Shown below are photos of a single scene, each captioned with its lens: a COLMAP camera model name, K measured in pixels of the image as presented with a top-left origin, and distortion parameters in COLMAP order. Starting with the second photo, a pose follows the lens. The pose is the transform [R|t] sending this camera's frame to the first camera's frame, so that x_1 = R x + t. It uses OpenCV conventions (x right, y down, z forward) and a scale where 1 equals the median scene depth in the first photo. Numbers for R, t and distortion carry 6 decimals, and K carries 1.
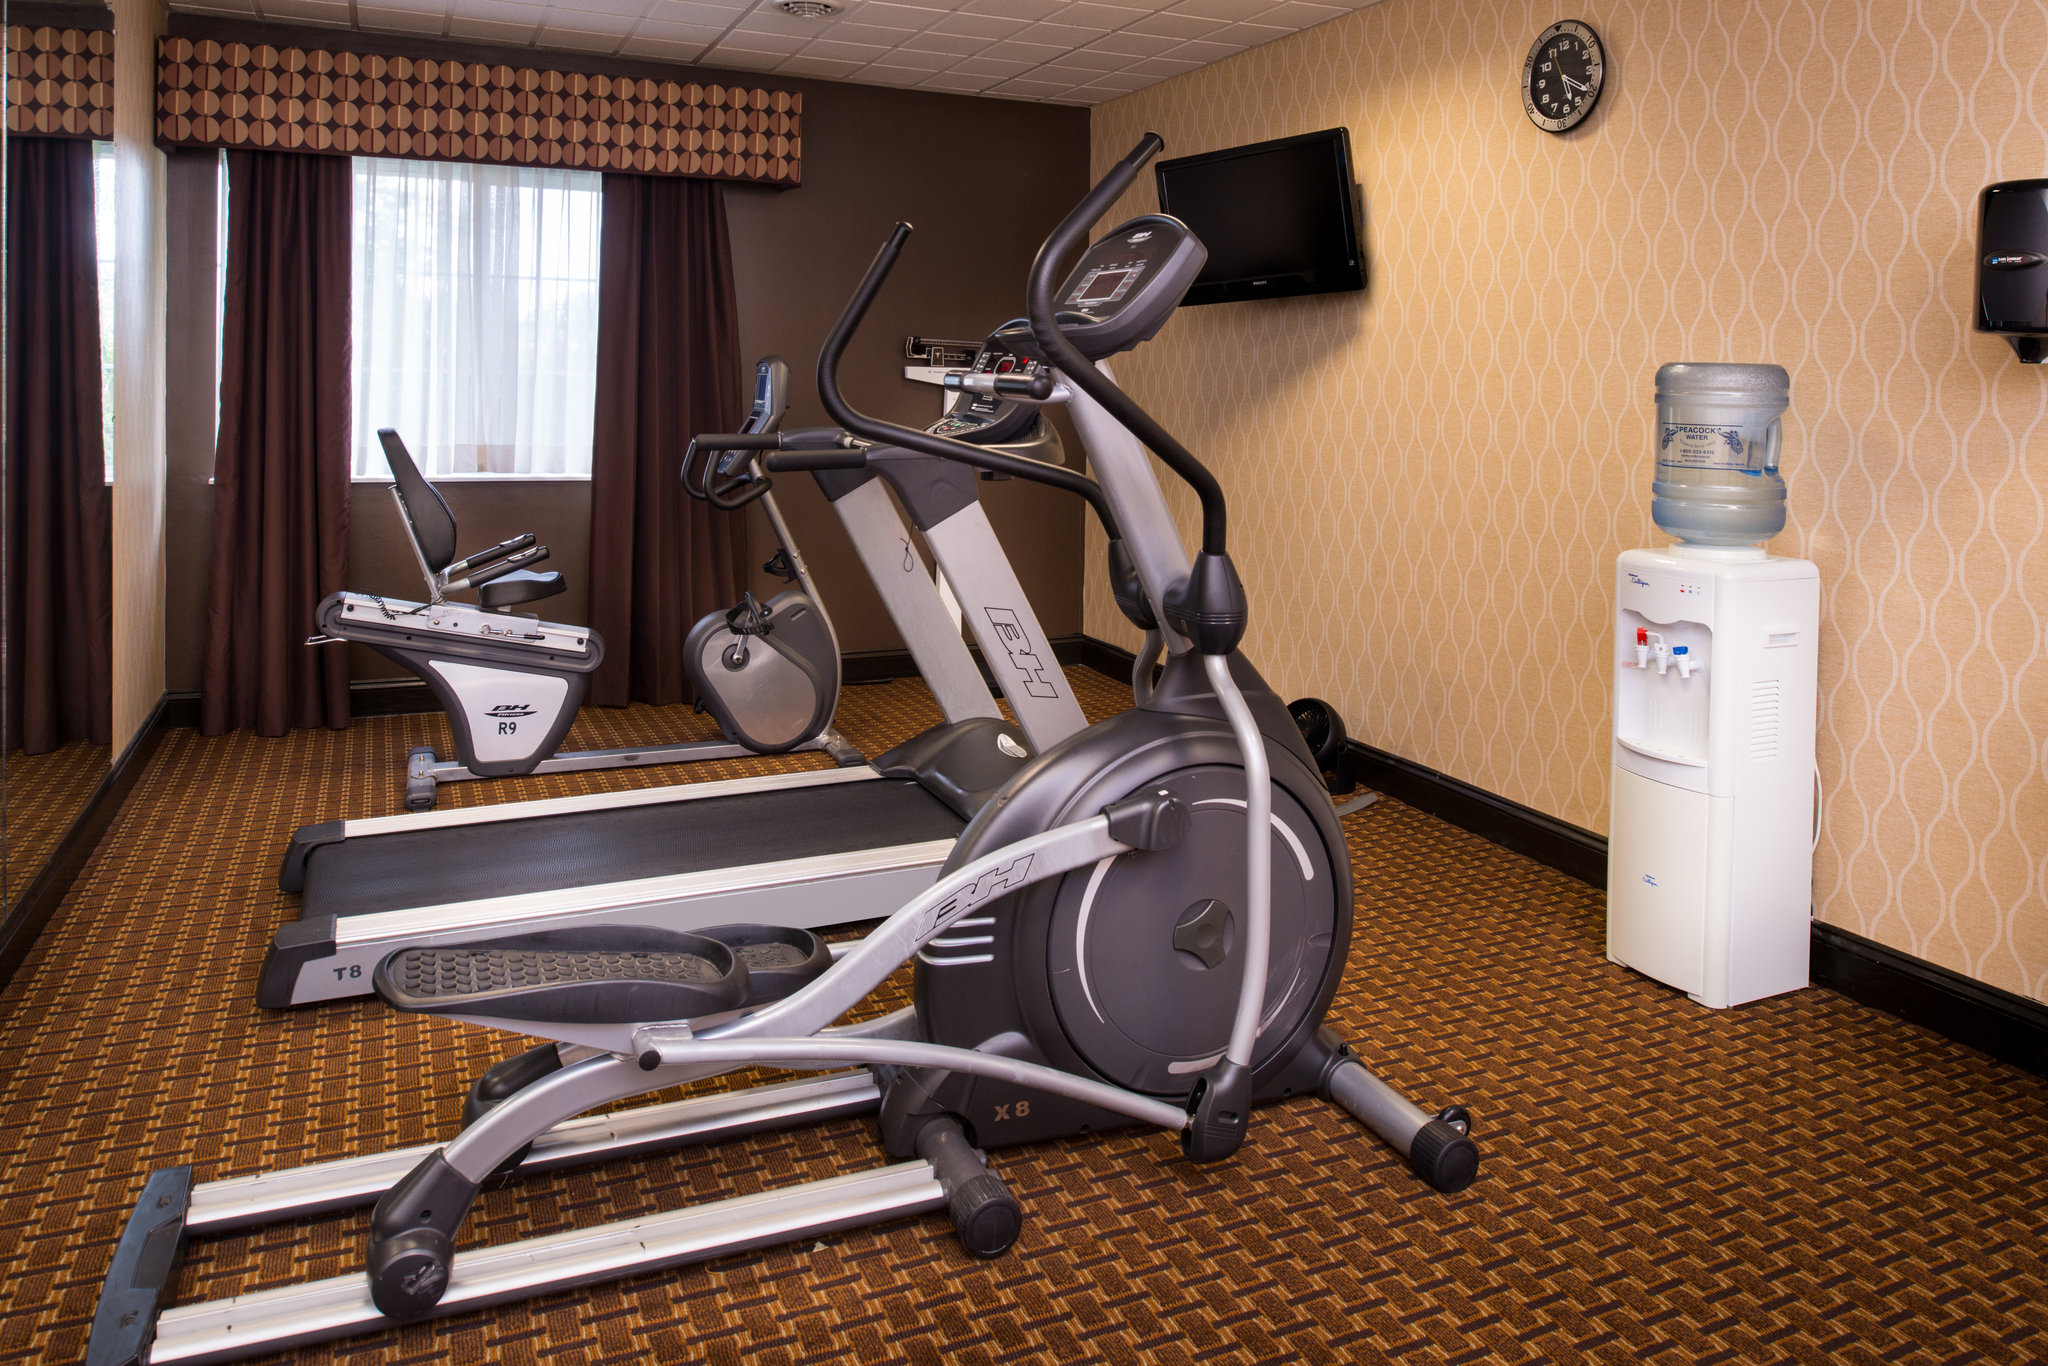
lens RADIAL K [[1377.6, 0, 1024.0], [0, 1377.6, 683.0], [0, 0, 1]] dist [-0.033722, 0.019331]
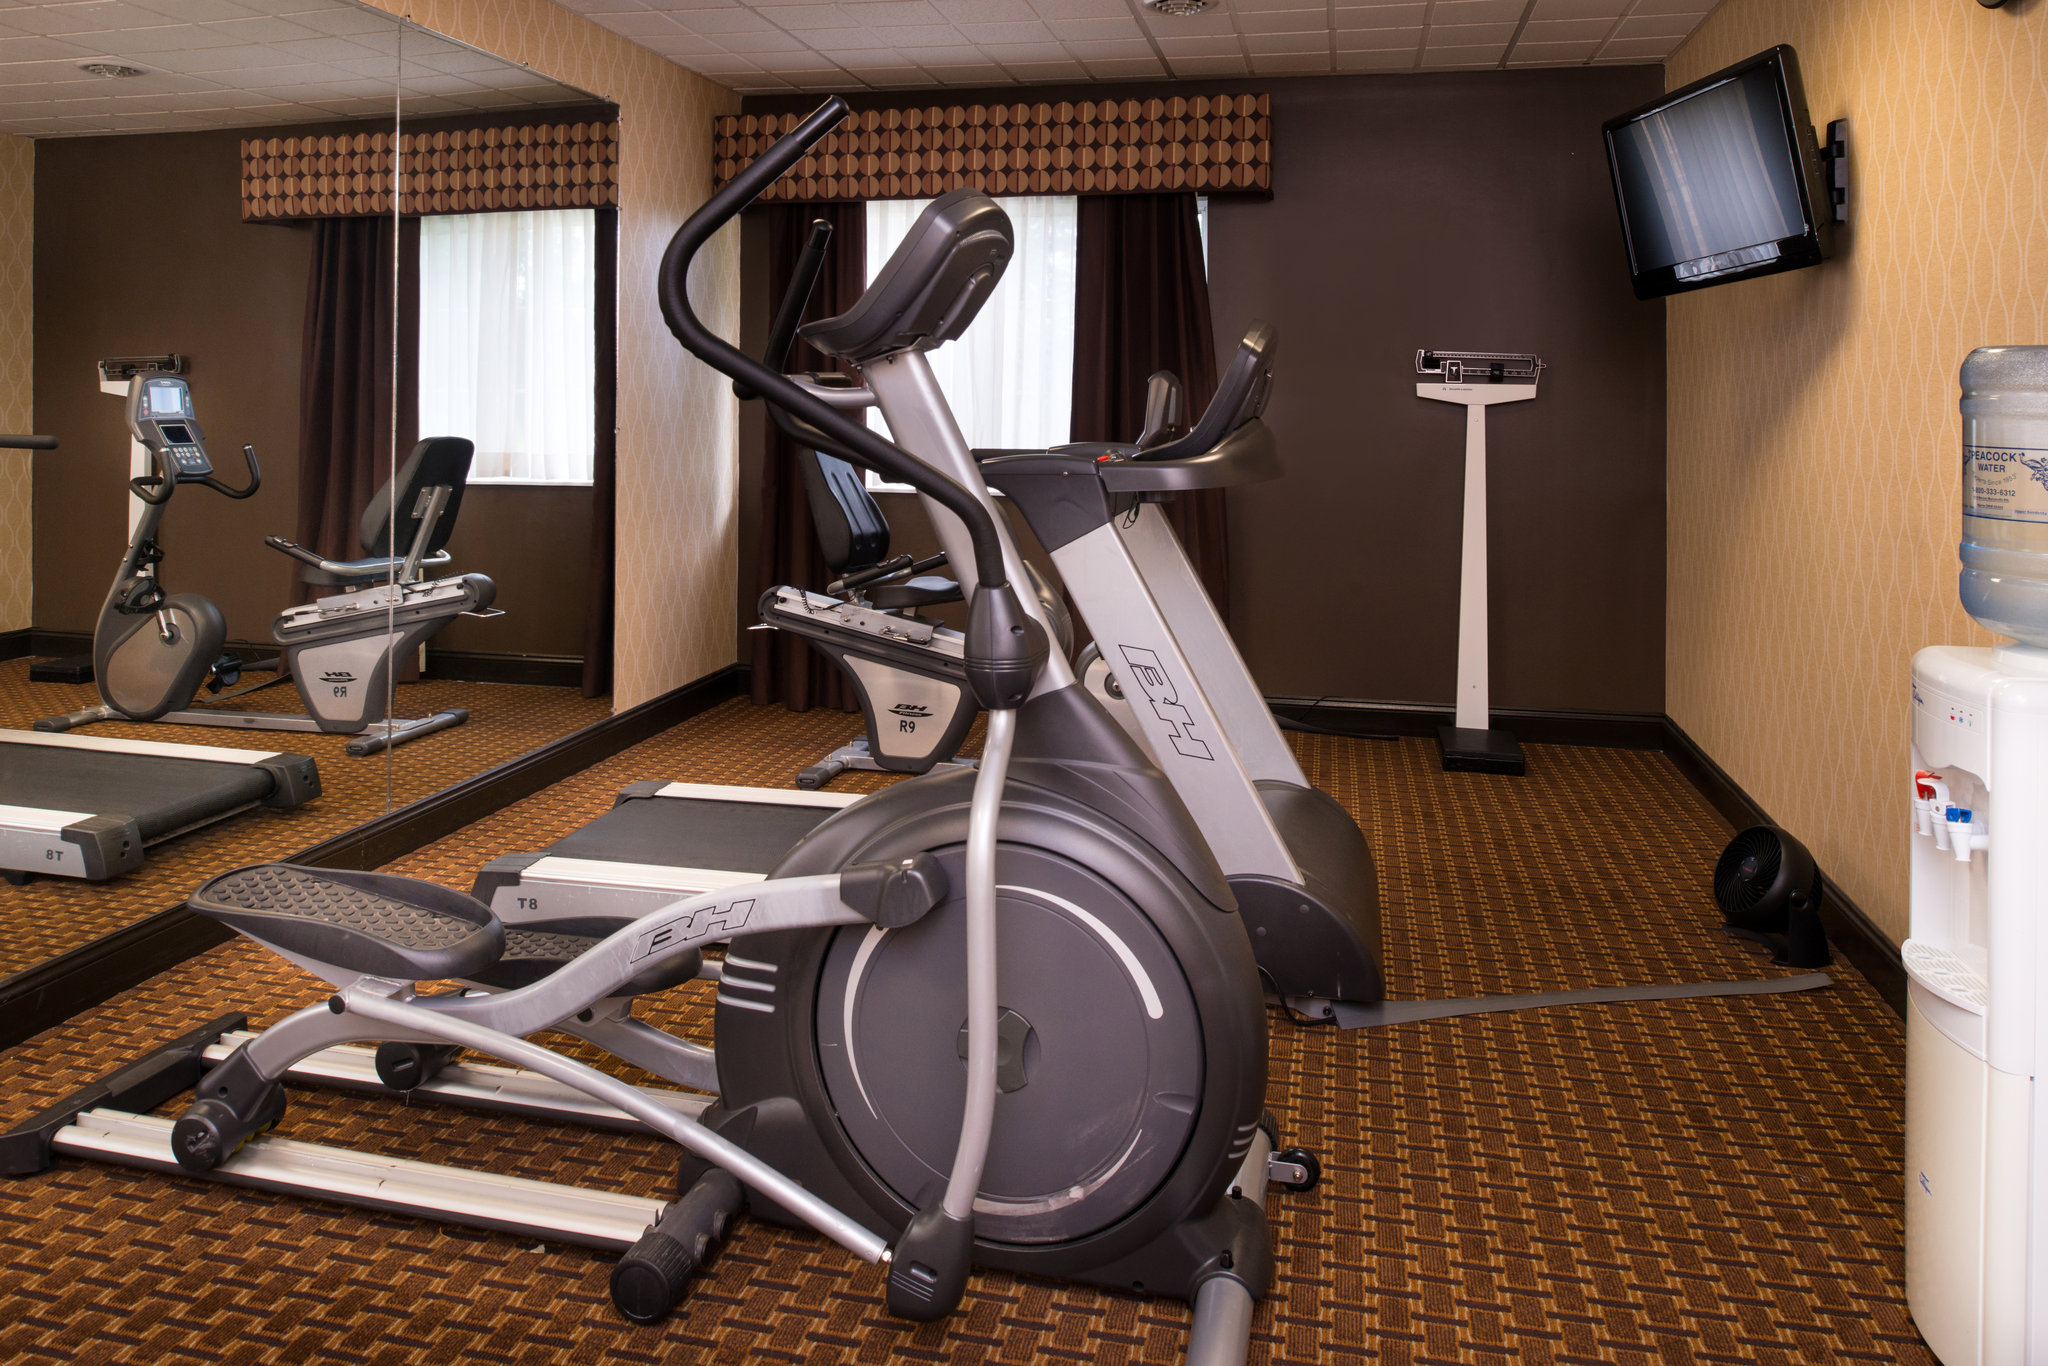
lens RADIAL K [[1454.6, 0, 1019.5], [0, 1454.6, 620.7], [0, 0, 1]] dist [0.001463, -0.000268]
pose [[0.797833, 0.084389, -0.596943, 0.366567], [-0.125382, 0.991731, -0.027378, -0.029165], [0.589697, 0.096689, 0.801816, 0.157439]]
